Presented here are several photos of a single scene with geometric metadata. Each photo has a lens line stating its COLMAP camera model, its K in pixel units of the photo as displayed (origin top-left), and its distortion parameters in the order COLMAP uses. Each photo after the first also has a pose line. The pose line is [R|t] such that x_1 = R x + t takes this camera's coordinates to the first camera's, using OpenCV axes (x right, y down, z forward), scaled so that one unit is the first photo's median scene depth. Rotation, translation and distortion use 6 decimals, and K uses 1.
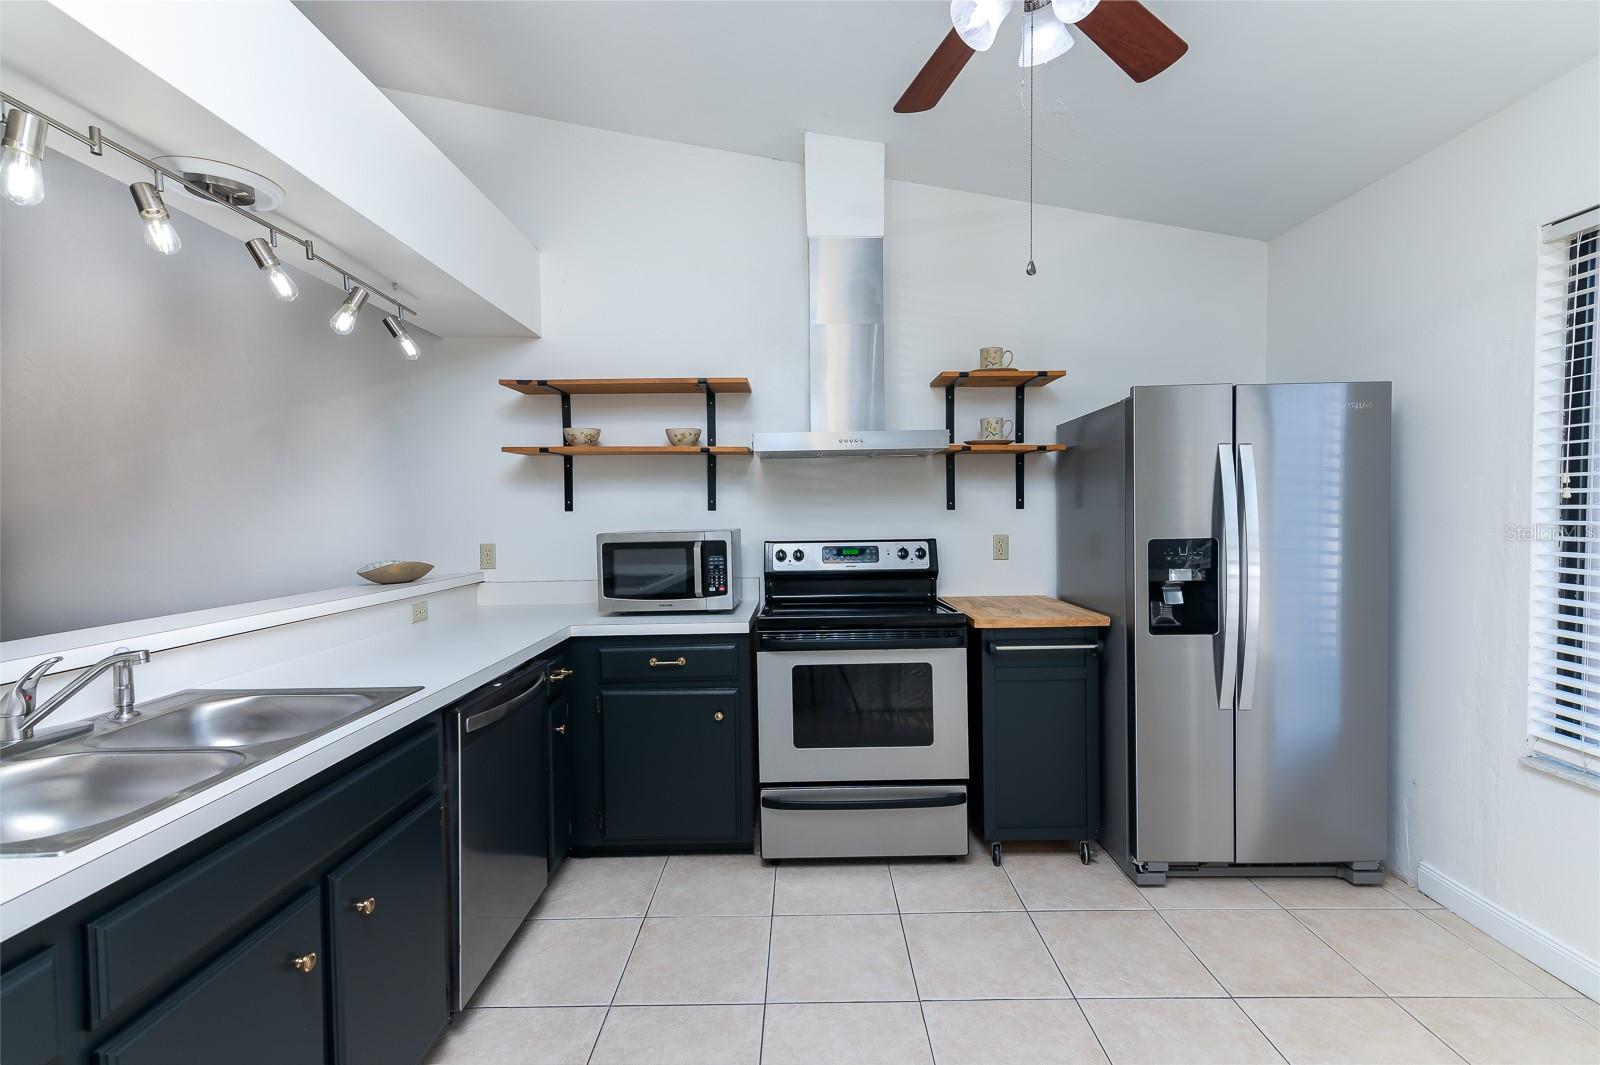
lens RADIAL K [[723.6, 0, 810.6], [0, 723.6, 536.9], [0, 0, 1]] dist [0.015189, -0.000110]
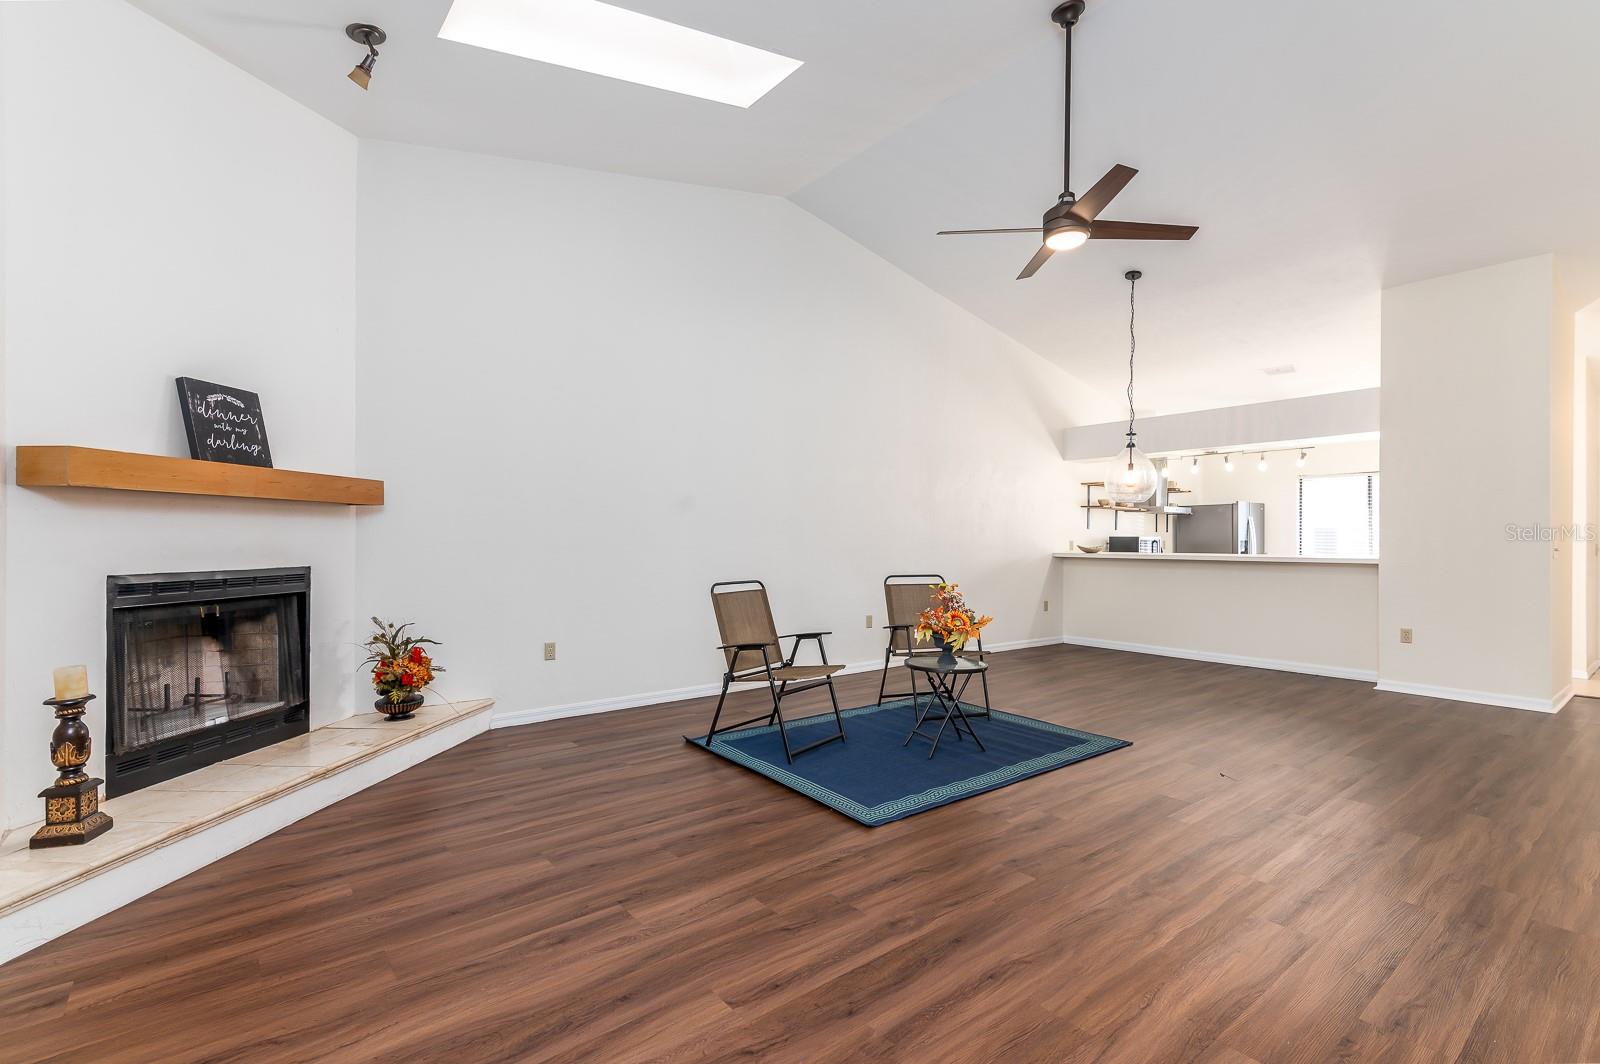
lens RADIAL K [[723.6, 0, 810.6], [0, 723.6, 536.4], [0, 0, 1]] dist [0.015189, -0.000110]
pose [[0.780877, 0.021648, 0.624309, -3.472067], [0.004982, 0.999152, -0.040878, 0.121524], [-0.624664, 0.035032, 0.780107, -0.545961]]
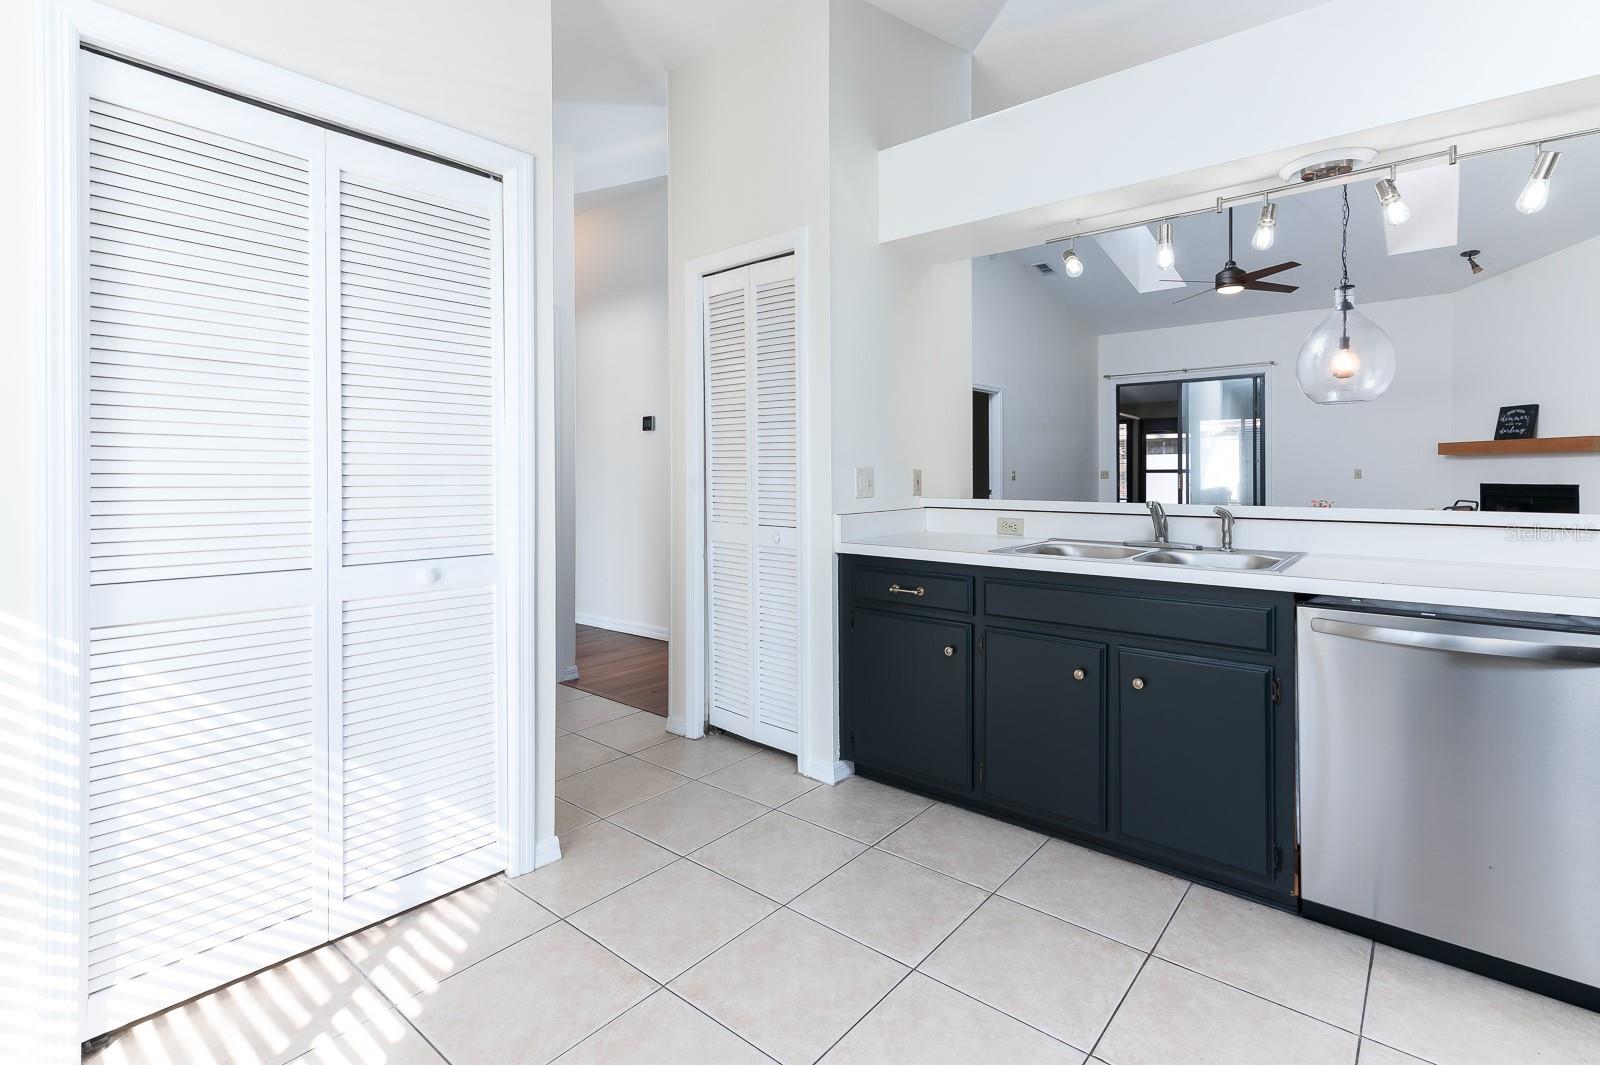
lens RADIAL K [[752.2, 0, 826.1], [0, 752.2, 472.5], [0, 0, 1]] dist [0.003537, 0.000504]
pose [[-0.631928, 0.017957, -0.774819, 0.513192], [-0.013165, 0.999339, 0.033897, 0.014654], [0.774915, 0.031621, -0.631274, 0.773017]]
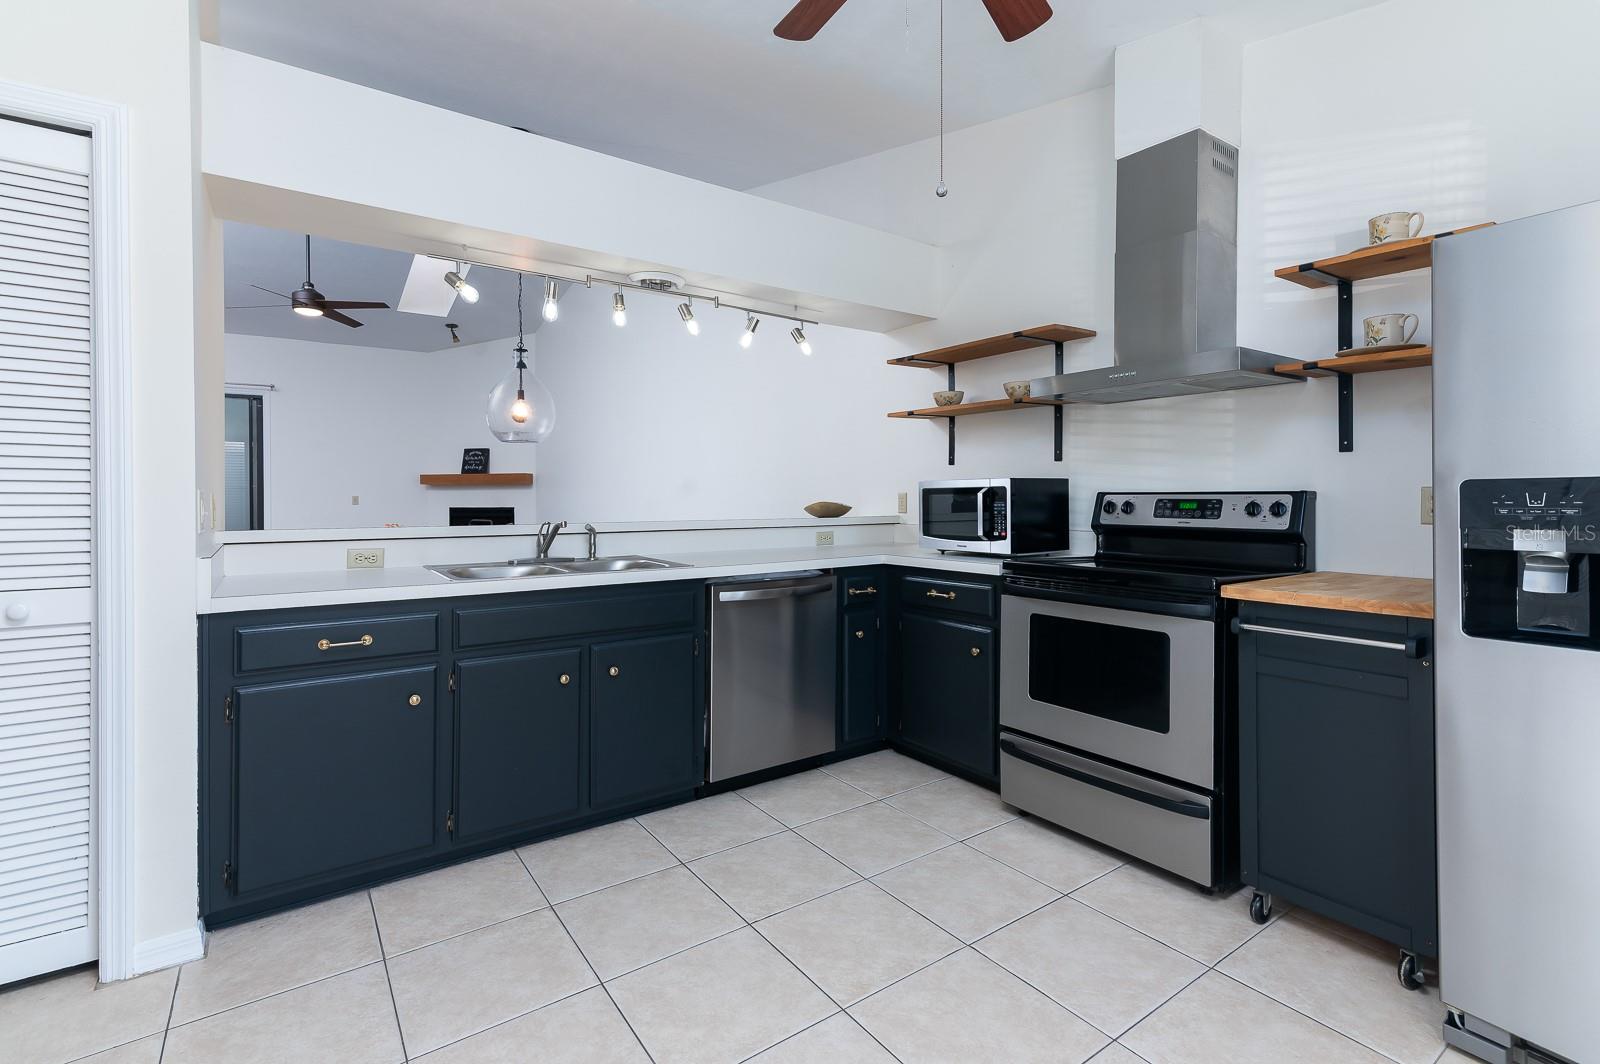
lens RADIAL K [[736.9, 0, 796.0], [0, 736.9, 497.1], [0, 0, 1]] dist [0.008645, 0.000131]
pose [[0.574605, 0.014304, -0.818306, 0.596038], [-0.032619, 0.999453, -0.005434, 0.036385], [0.817780, 0.029815, 0.574758, 0.162986]]
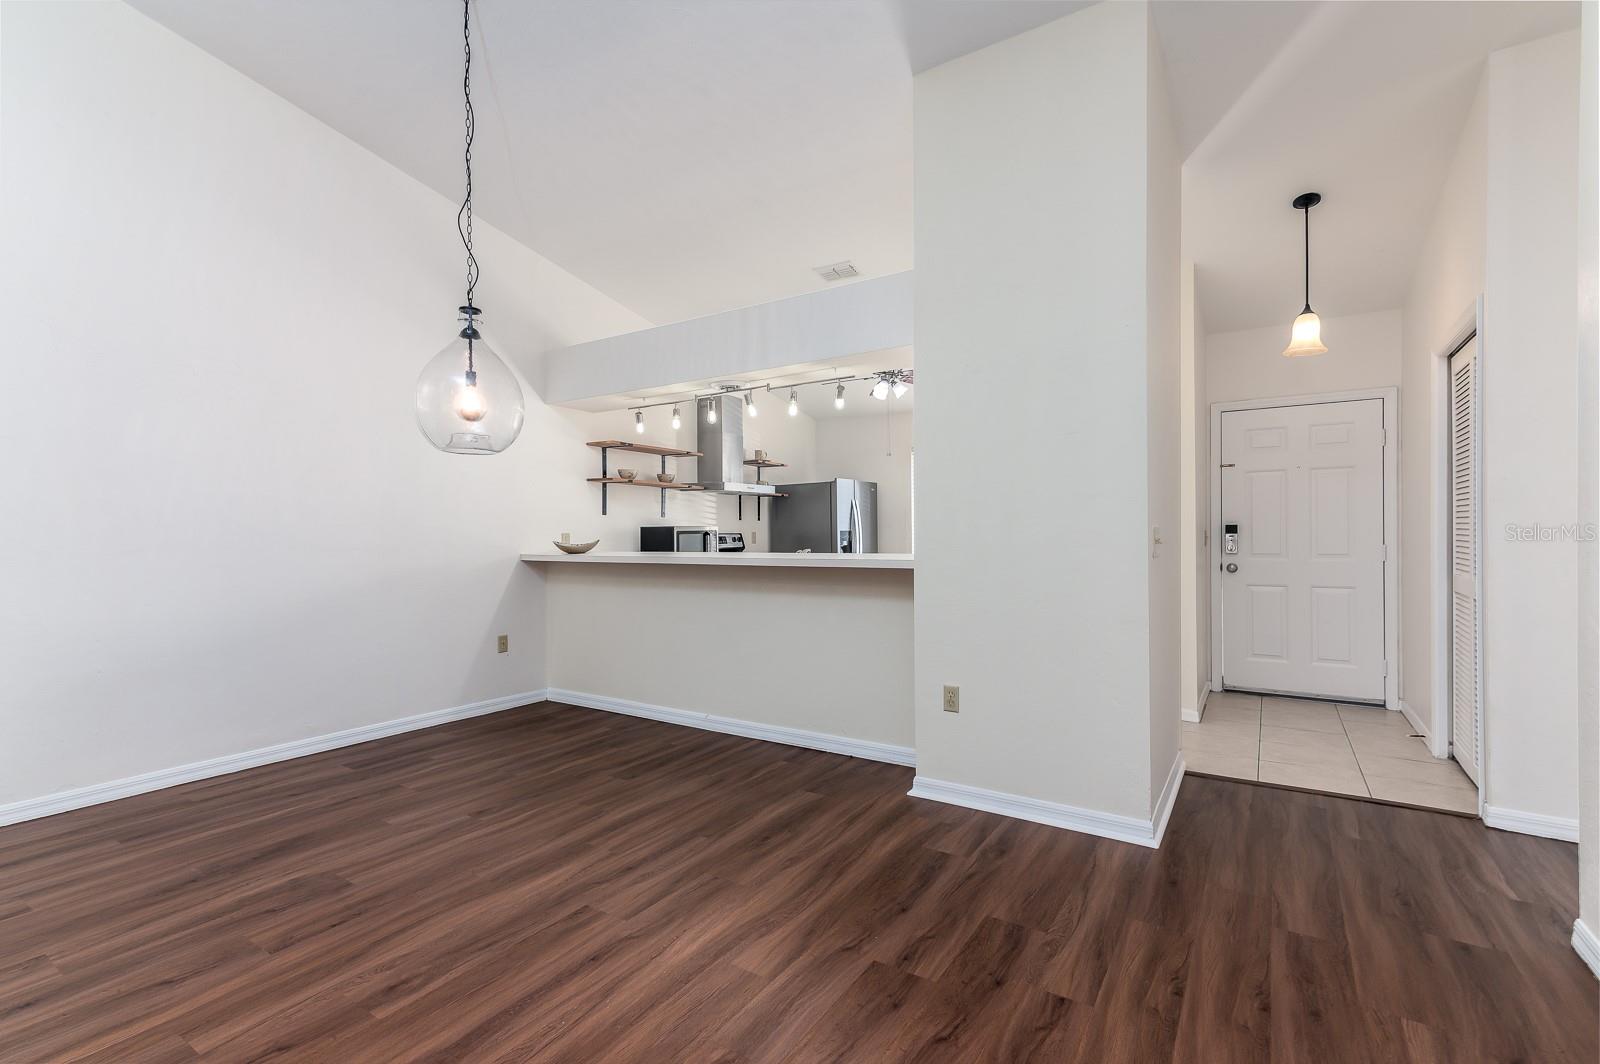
lens RADIAL K [[724.0, 0, 800.0], [0, 724.0, 532.0], [0, 0, 1]] dist [0.012573, -0.000212]
pose [[0.546747, 0.013932, 0.837182, -1.864898], [0.026442, 0.999076, -0.033894, 0.093962], [-0.836880, 0.040668, 0.545873, -0.399141]]
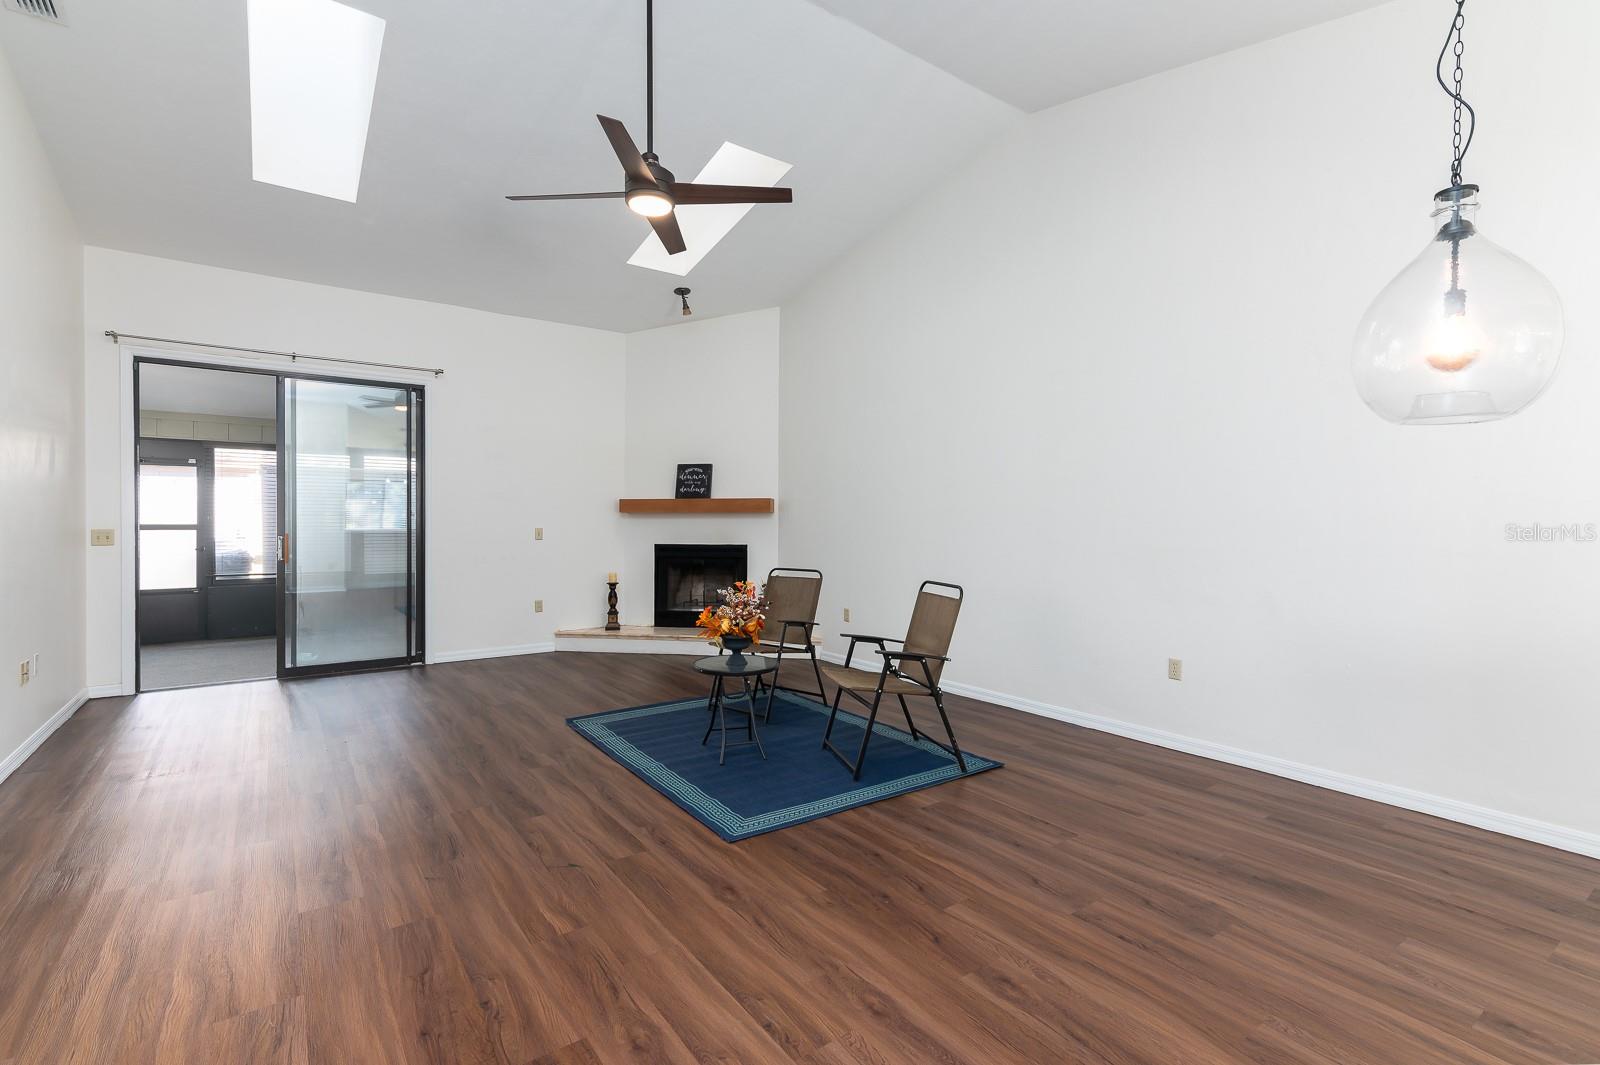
lens RADIAL K [[724.0, 0, 800.0], [0, 724.0, 532.5], [0, 0, 1]] dist [0.012573, -0.000212]
pose [[0.583043, 0.028491, -0.811942, -0.997878], [-0.040725, 0.999153, 0.005816, 0.046469], [0.811420, 0.029675, 0.583709, -0.281080]]
